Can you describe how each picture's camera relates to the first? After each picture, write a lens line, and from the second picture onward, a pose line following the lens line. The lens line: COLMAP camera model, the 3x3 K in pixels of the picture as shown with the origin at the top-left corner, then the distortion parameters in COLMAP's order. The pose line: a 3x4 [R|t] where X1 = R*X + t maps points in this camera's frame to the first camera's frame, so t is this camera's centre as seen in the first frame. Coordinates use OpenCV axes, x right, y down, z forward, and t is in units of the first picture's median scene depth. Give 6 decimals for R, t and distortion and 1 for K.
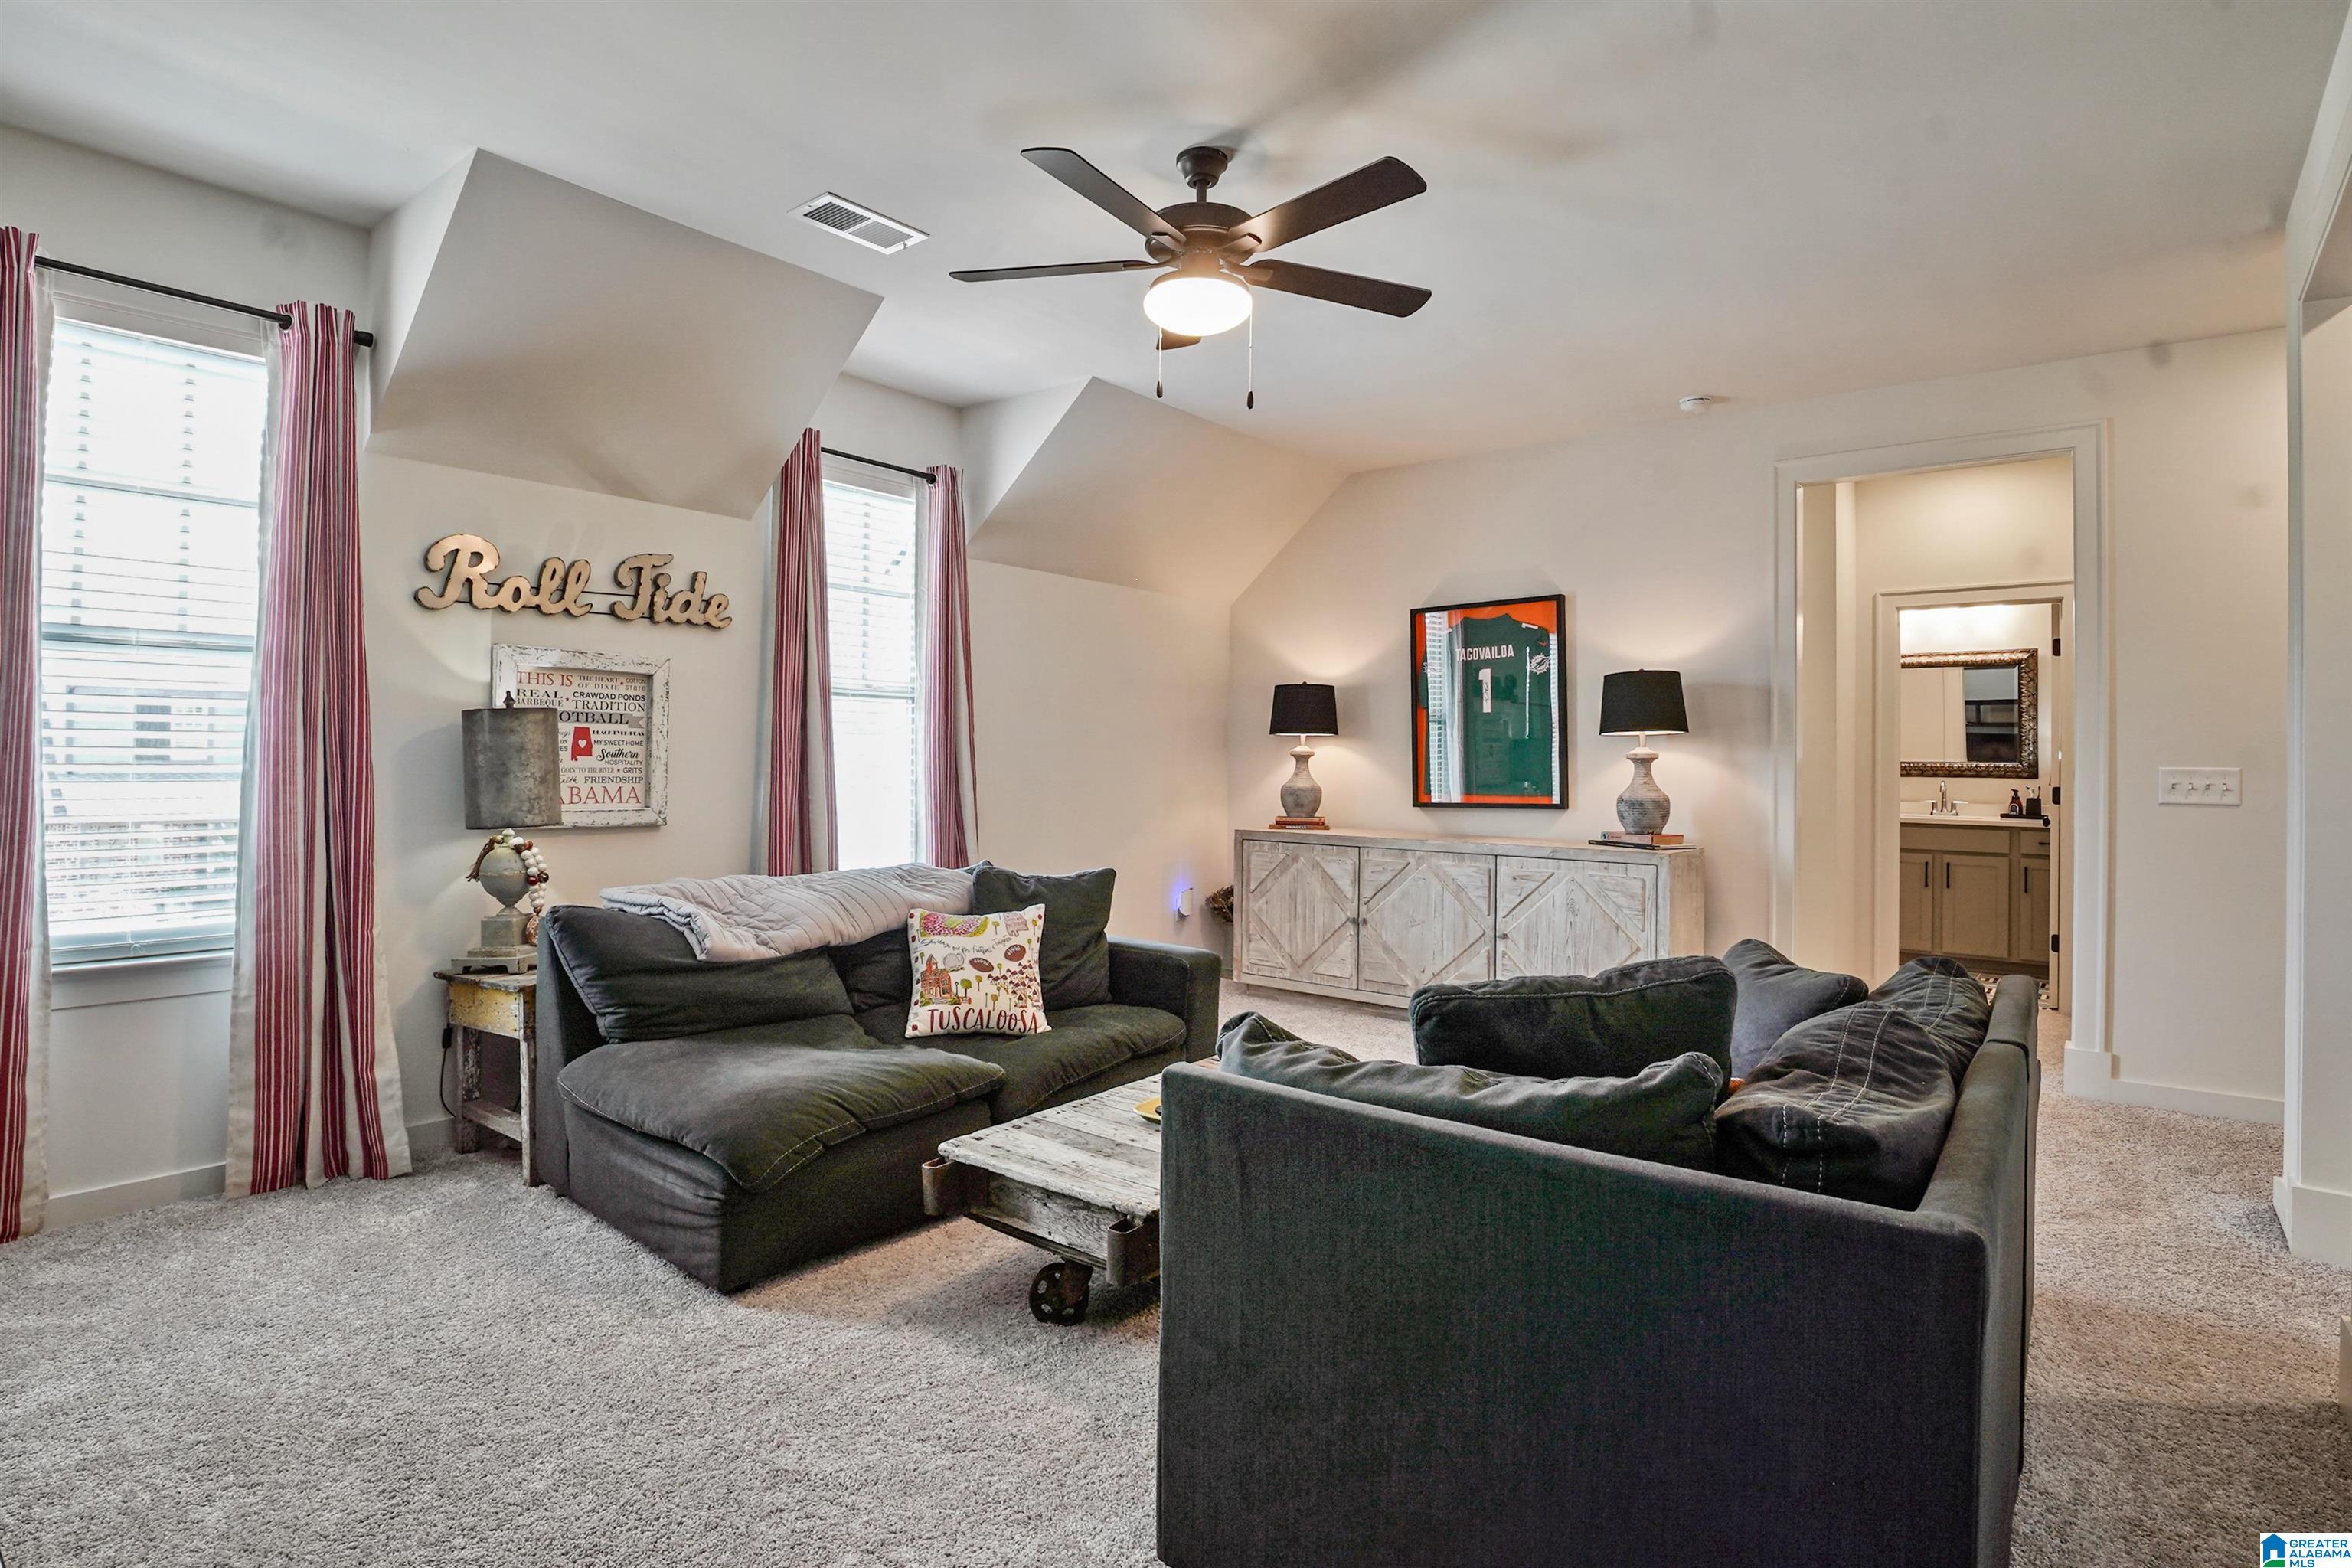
lens RADIAL K [[1144.9, 0, 1163.6], [0, 1144.9, 748.8], [0, 0, 1]] dist [-0.023824, -0.000592]
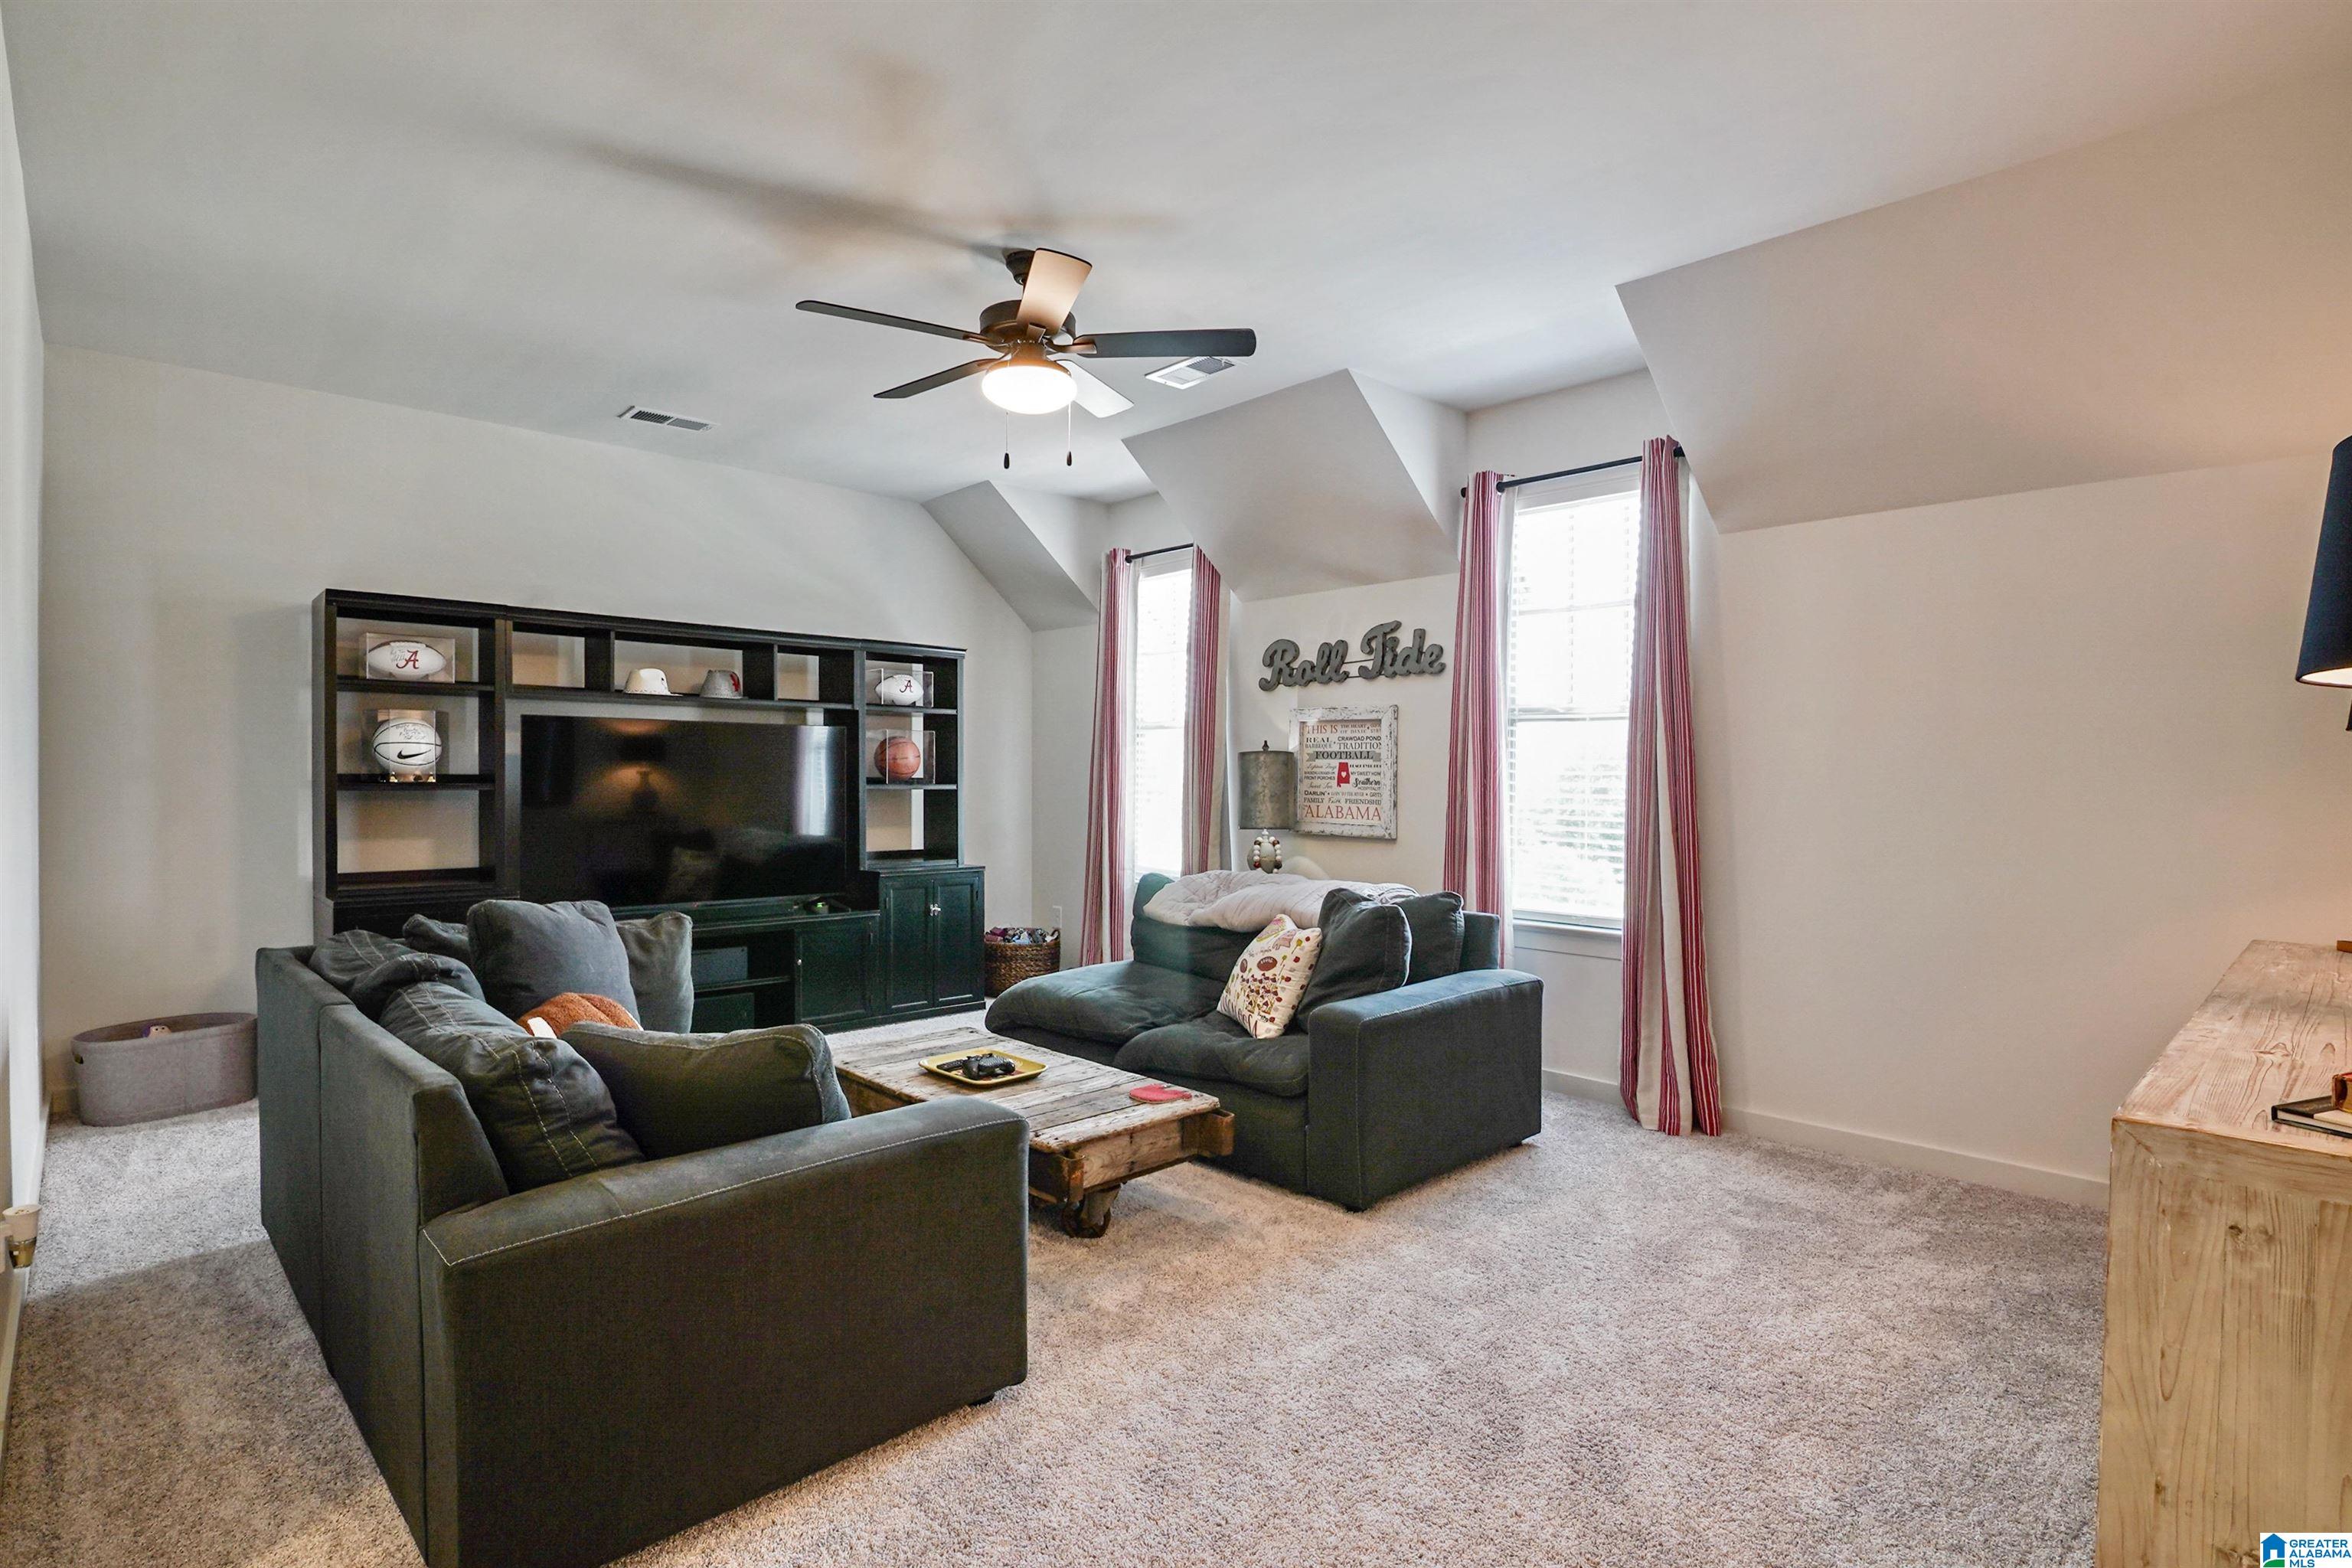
lens RADIAL K [[1144.9, 0, 1178.1], [0, 1144.9, 792.6], [0, 0, 1]] dist [-0.023824, -0.000592]
pose [[-0.098940, 0.001144, -0.995093, 0.550226], [0.000746, 0.999999, 0.001076, 0.009882], [0.995093, -0.000636, -0.098941, 0.595586]]
